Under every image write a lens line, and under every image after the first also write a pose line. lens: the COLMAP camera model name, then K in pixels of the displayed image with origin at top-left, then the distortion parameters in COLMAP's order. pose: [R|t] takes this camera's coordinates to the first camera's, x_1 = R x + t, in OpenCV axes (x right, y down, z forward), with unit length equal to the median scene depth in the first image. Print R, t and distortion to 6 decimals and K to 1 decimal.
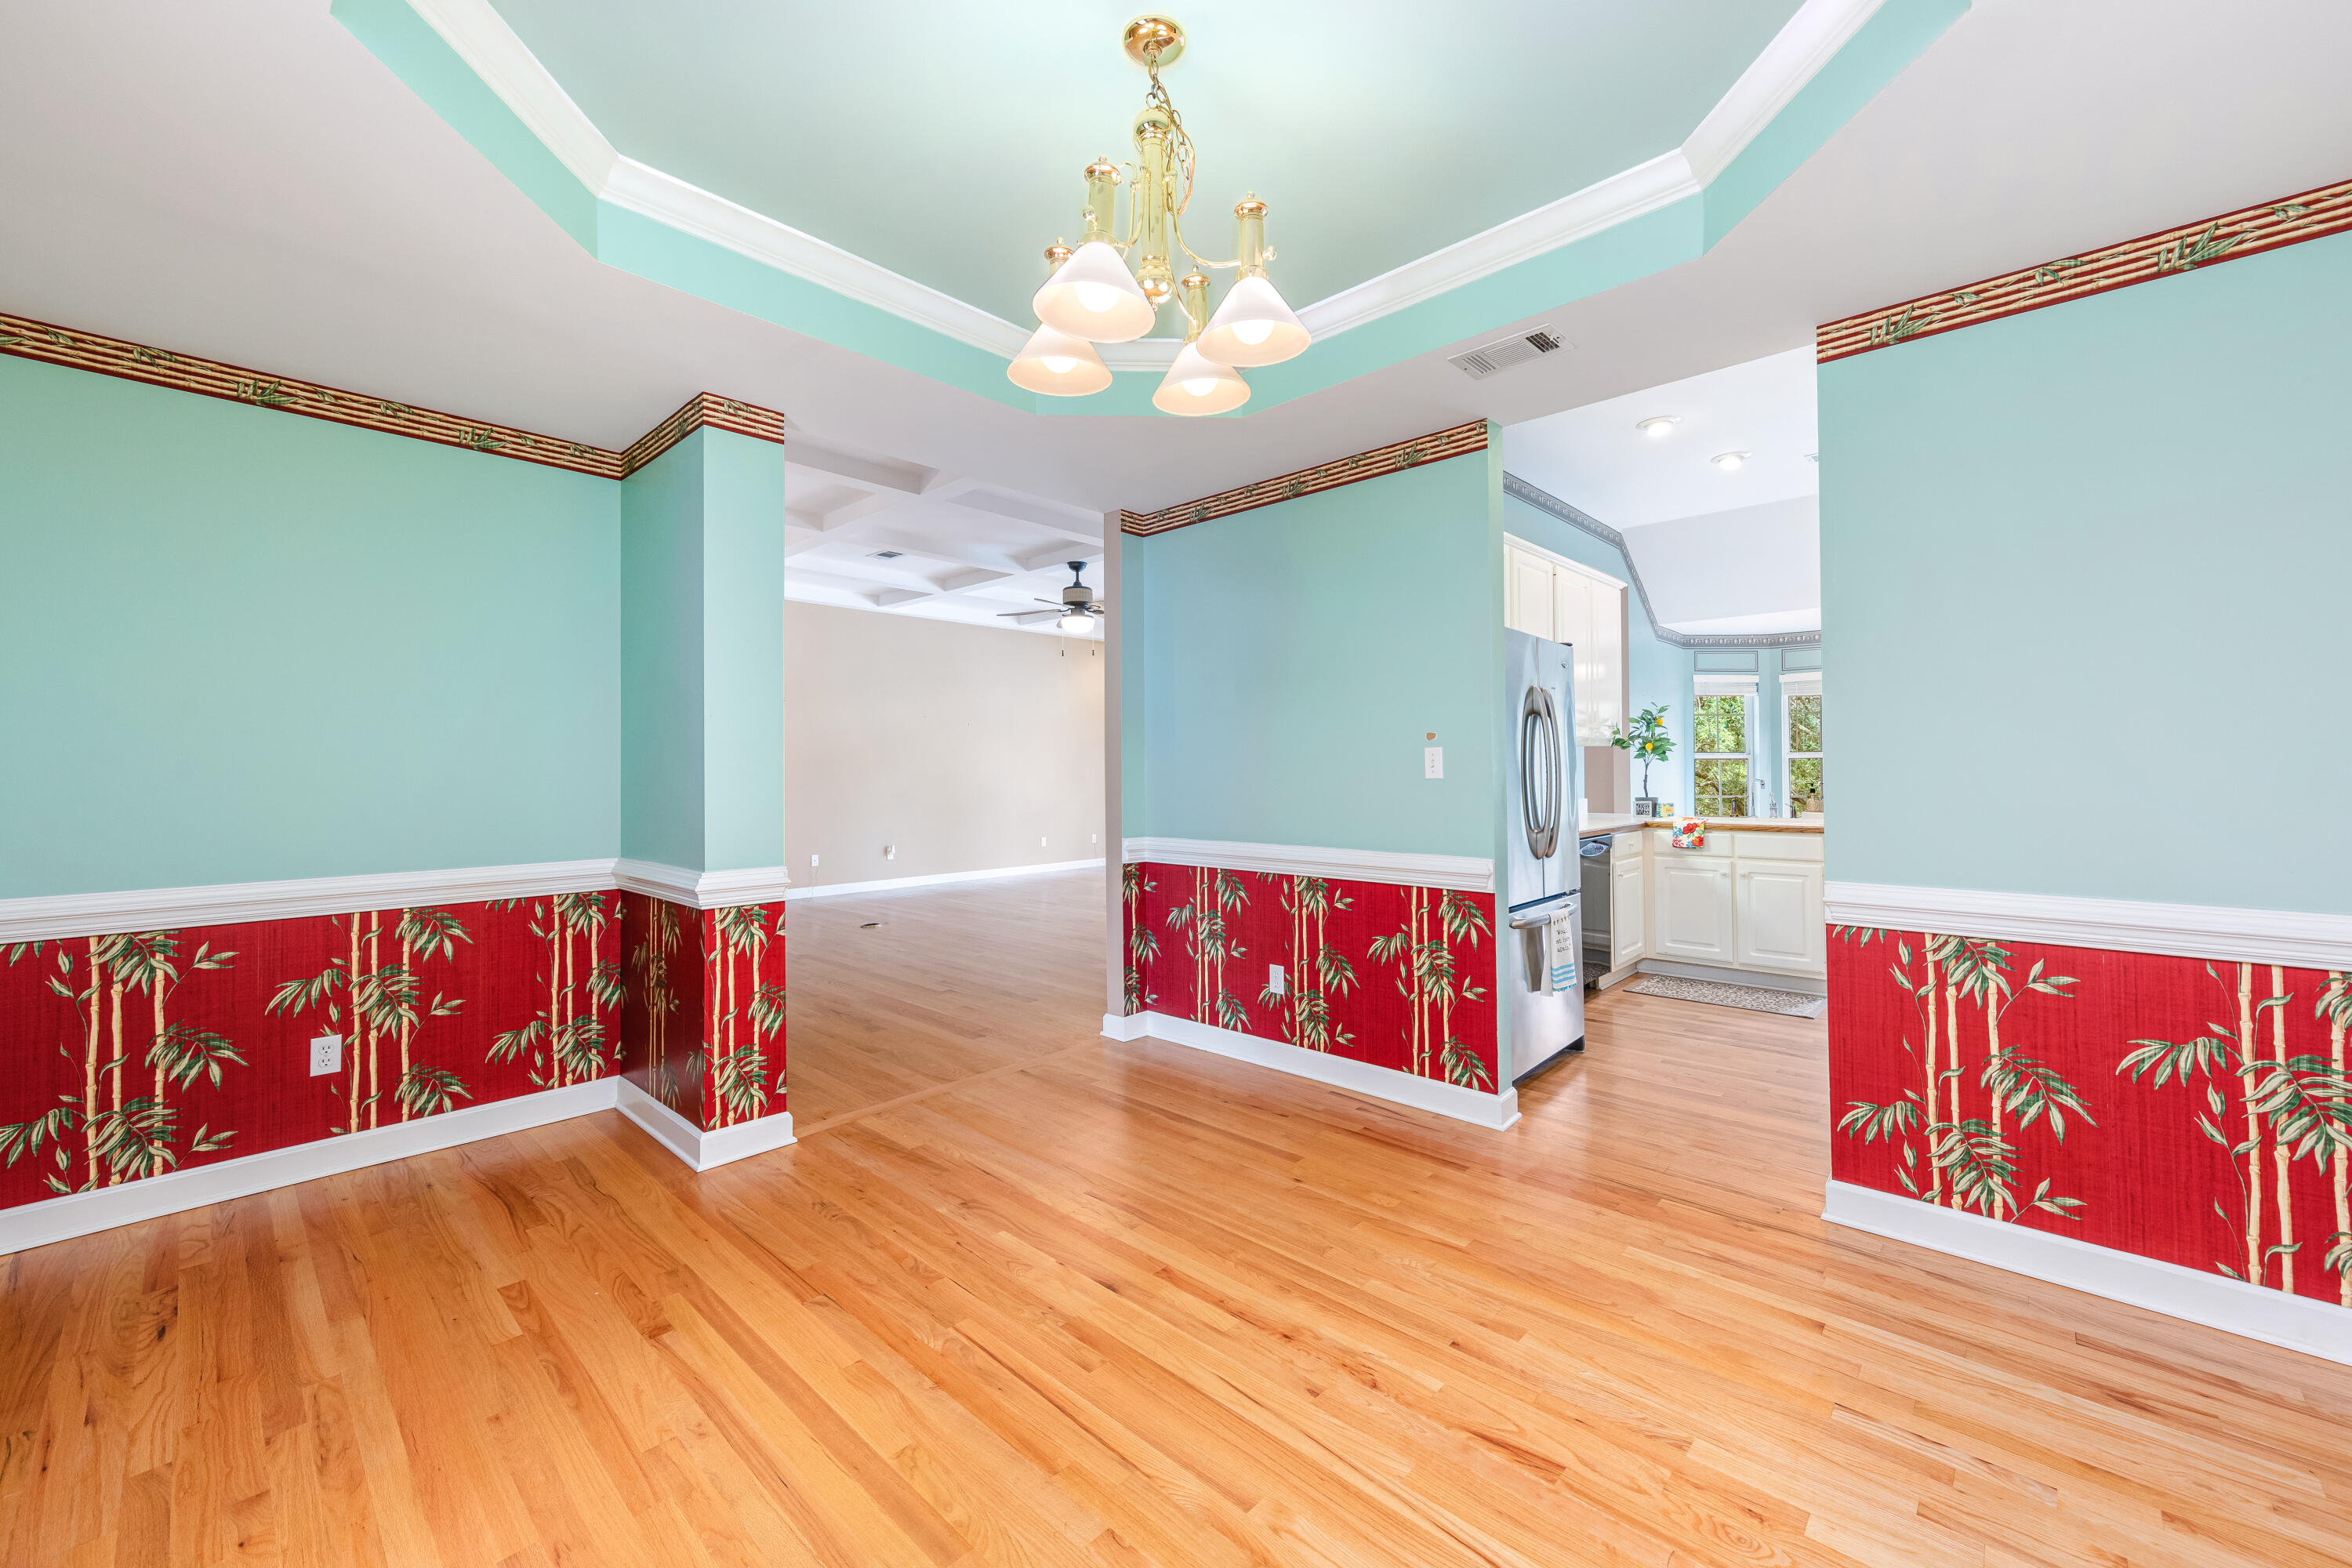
lens RADIAL K [[934.9, 0, 1181.0], [0, 934.9, 776.3], [0, 0, 1]] dist [0.008165, 0.000273]
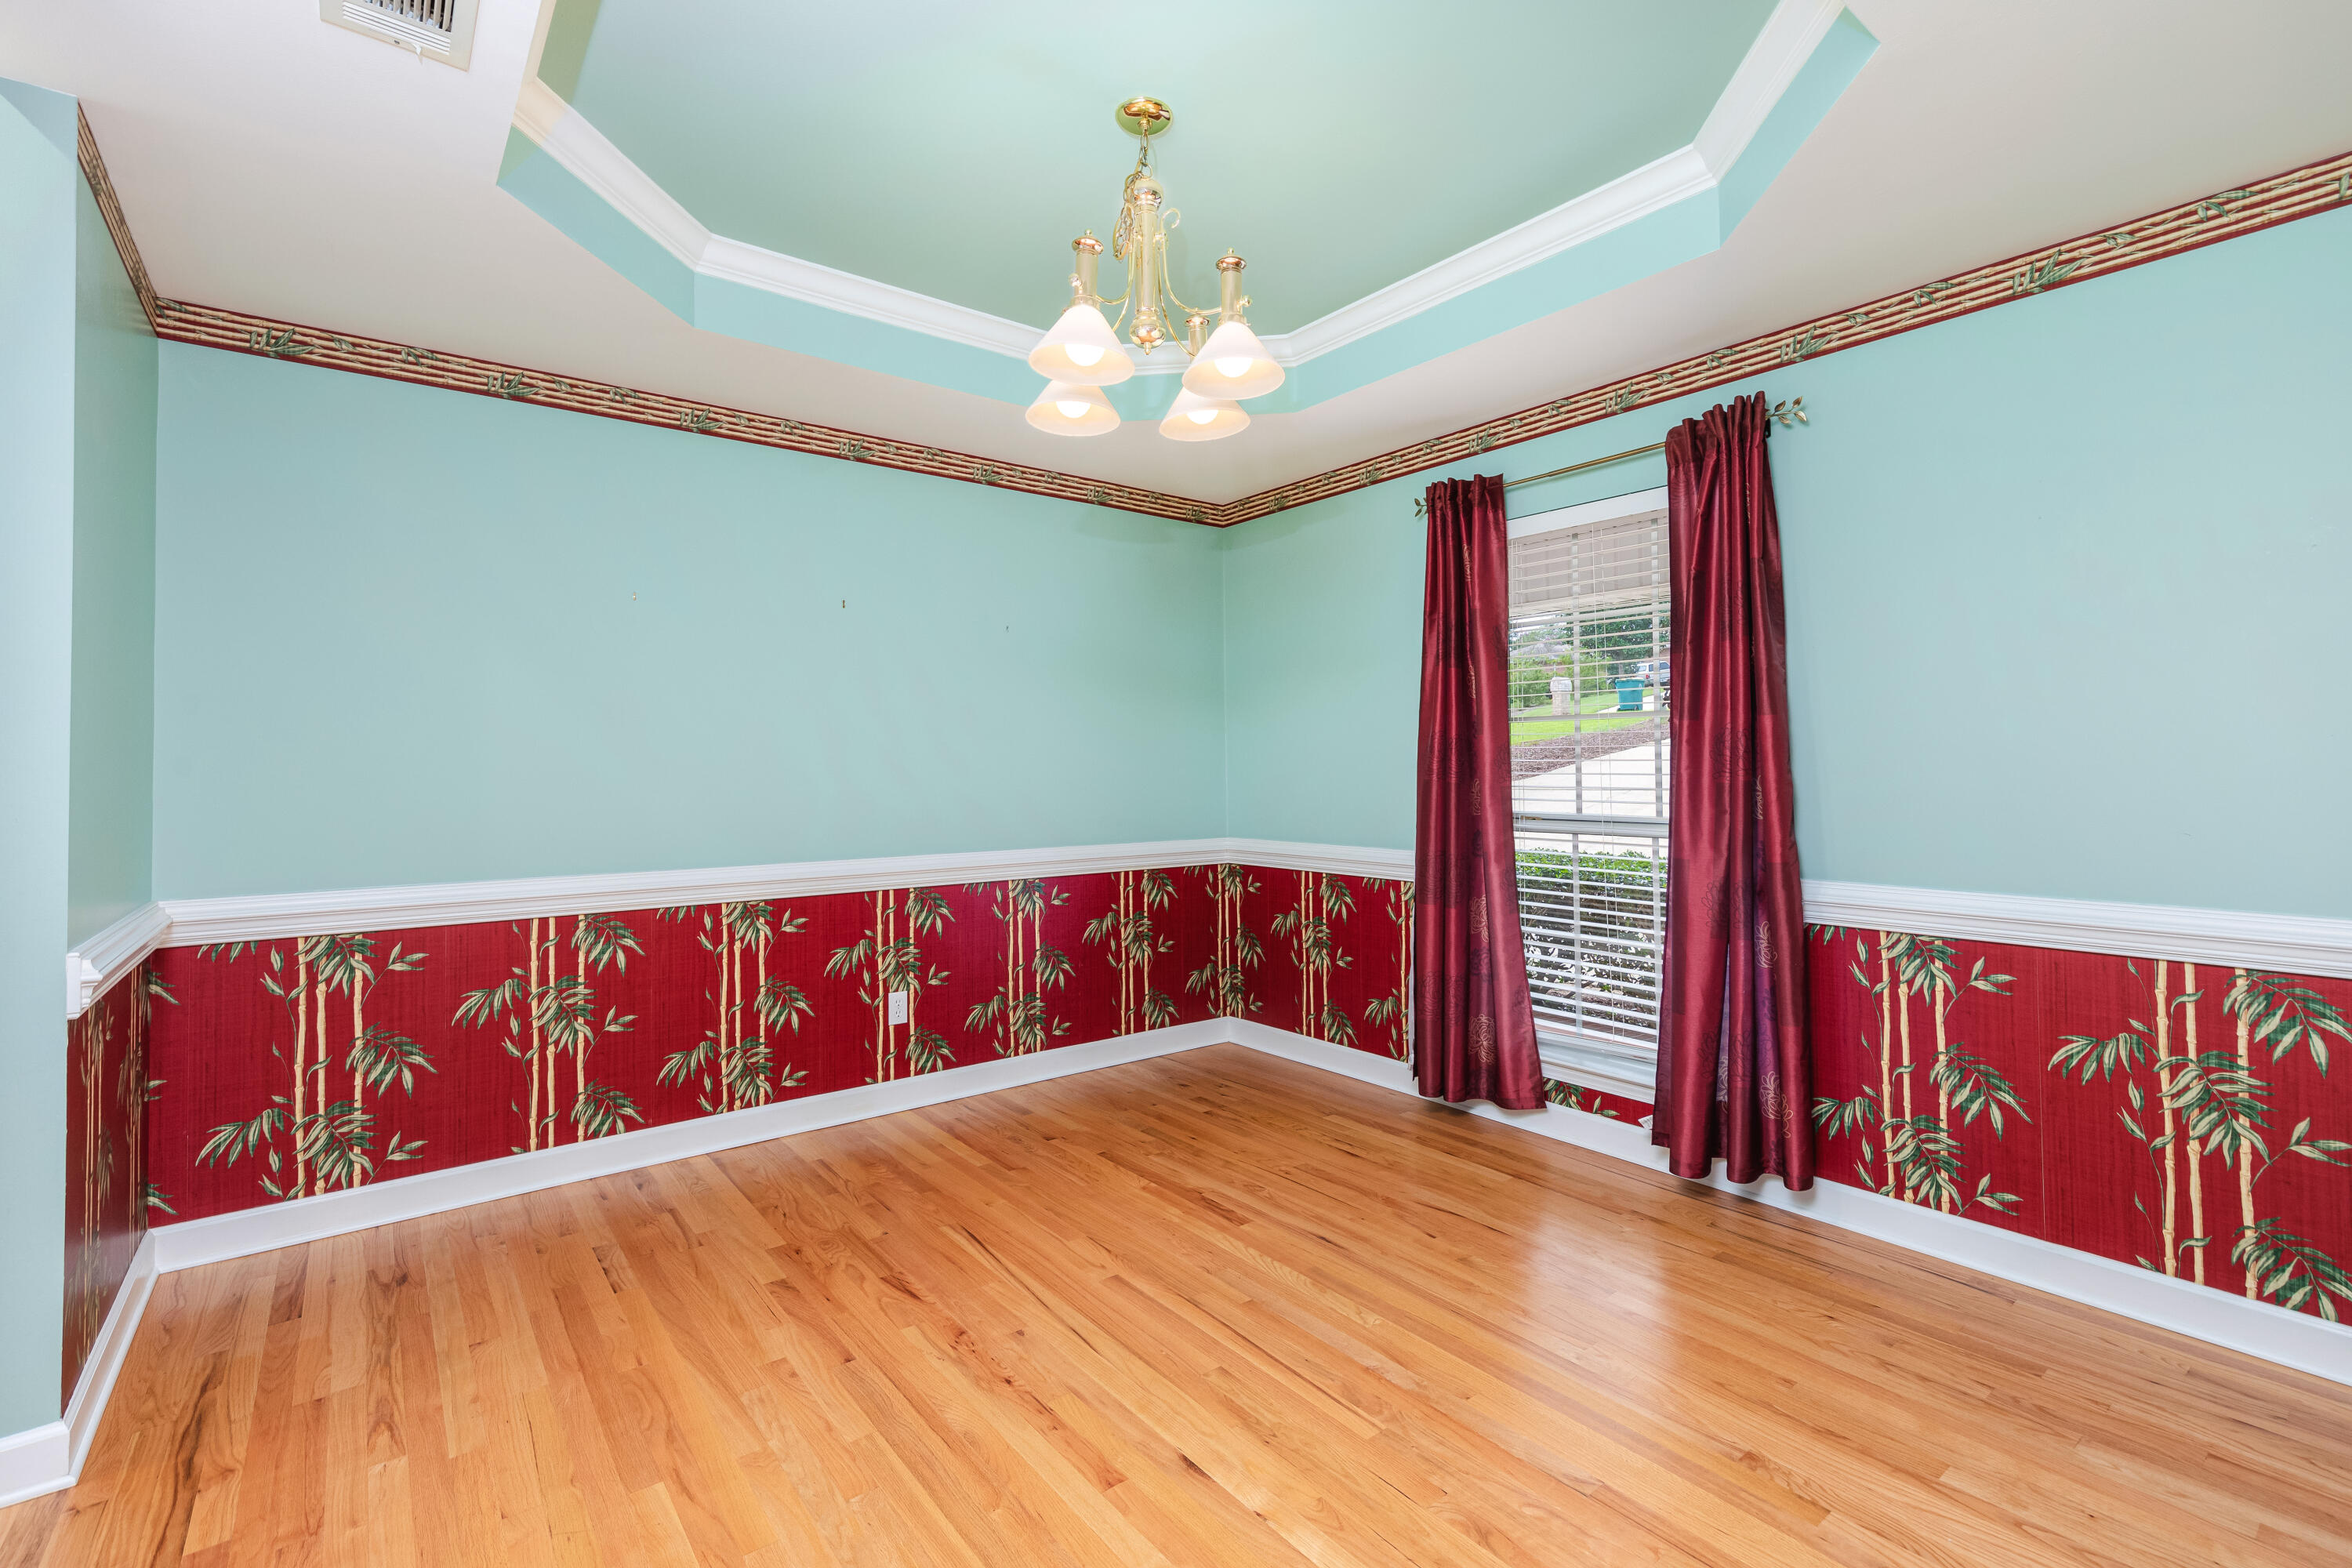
lens RADIAL K [[1063.2, 0, 1215.5], [0, 1063.2, 771.9], [0, 0, 1]] dist [0.017678, -0.008991]
pose [[0.988803, -0.004675, -0.149156, 0.263240], [0.004081, 0.999982, -0.004286, -0.002520], [0.149173, 0.003629, 0.988804, -0.251892]]
